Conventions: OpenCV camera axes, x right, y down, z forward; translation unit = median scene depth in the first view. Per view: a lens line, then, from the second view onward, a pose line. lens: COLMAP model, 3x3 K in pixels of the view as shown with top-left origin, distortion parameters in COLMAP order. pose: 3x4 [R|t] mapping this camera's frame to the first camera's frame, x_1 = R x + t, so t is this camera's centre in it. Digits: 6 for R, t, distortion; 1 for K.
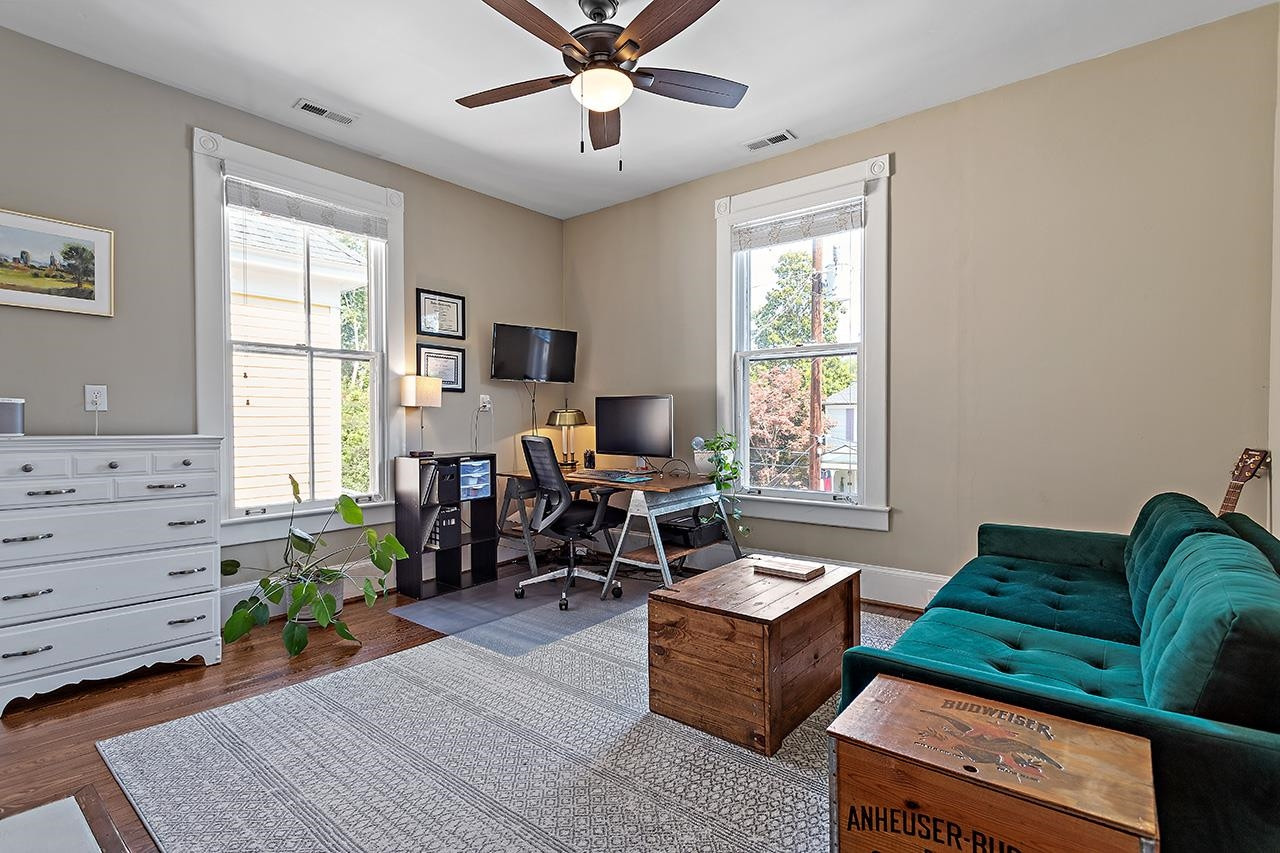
lens RADIAL K [[655.1, 0, 623.1], [0, 655.1, 426.7], [0, 0, 1]] dist [0.003401, 0.001887]
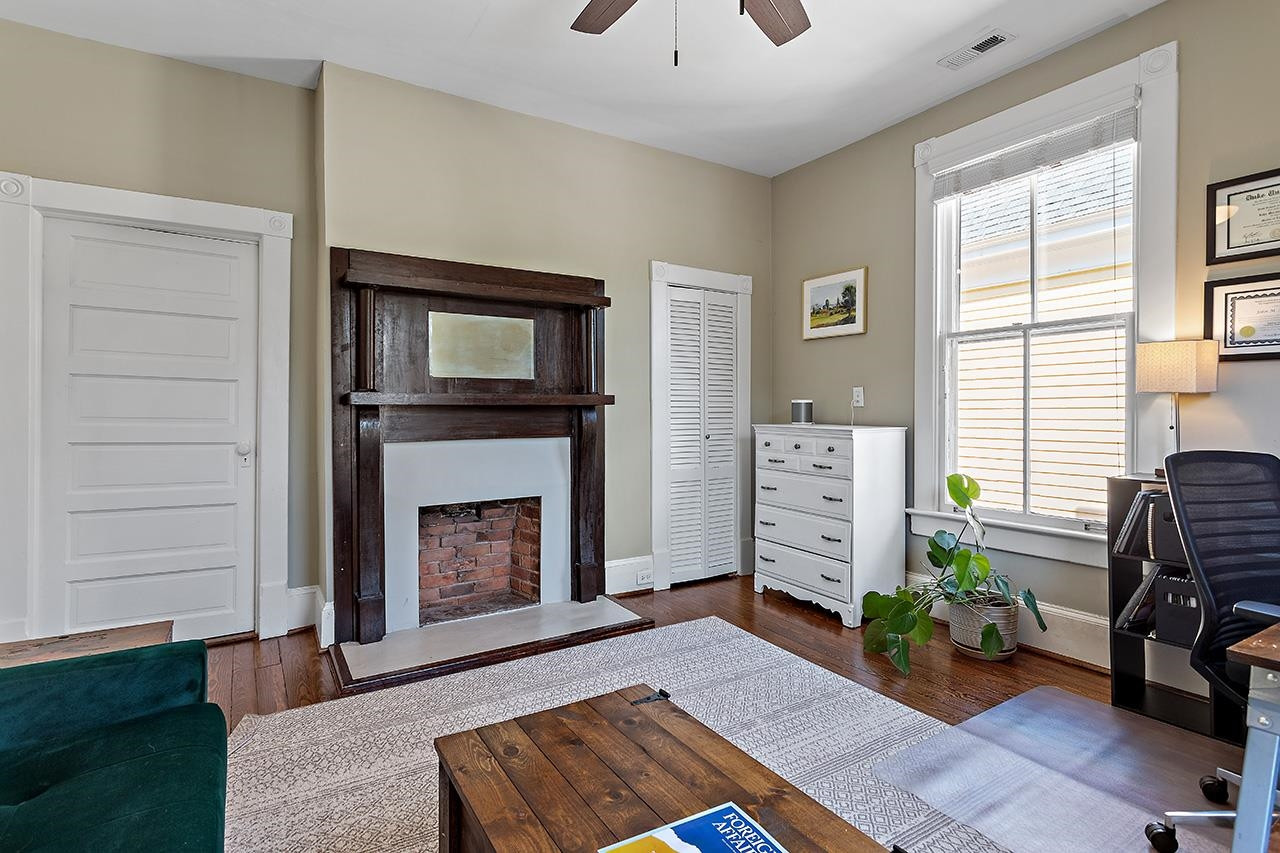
lens RADIAL K [[631.5, 0, 643.7], [0, 631.5, 417.5], [0, 0, 1]] dist [-0.000590, 0.000050]
pose [[-0.338810, 0.007307, -0.940826, 0.519939], [-0.011483, 0.999863, 0.011901, -0.012911], [0.940785, 0.014836, -0.338680, 1.007890]]
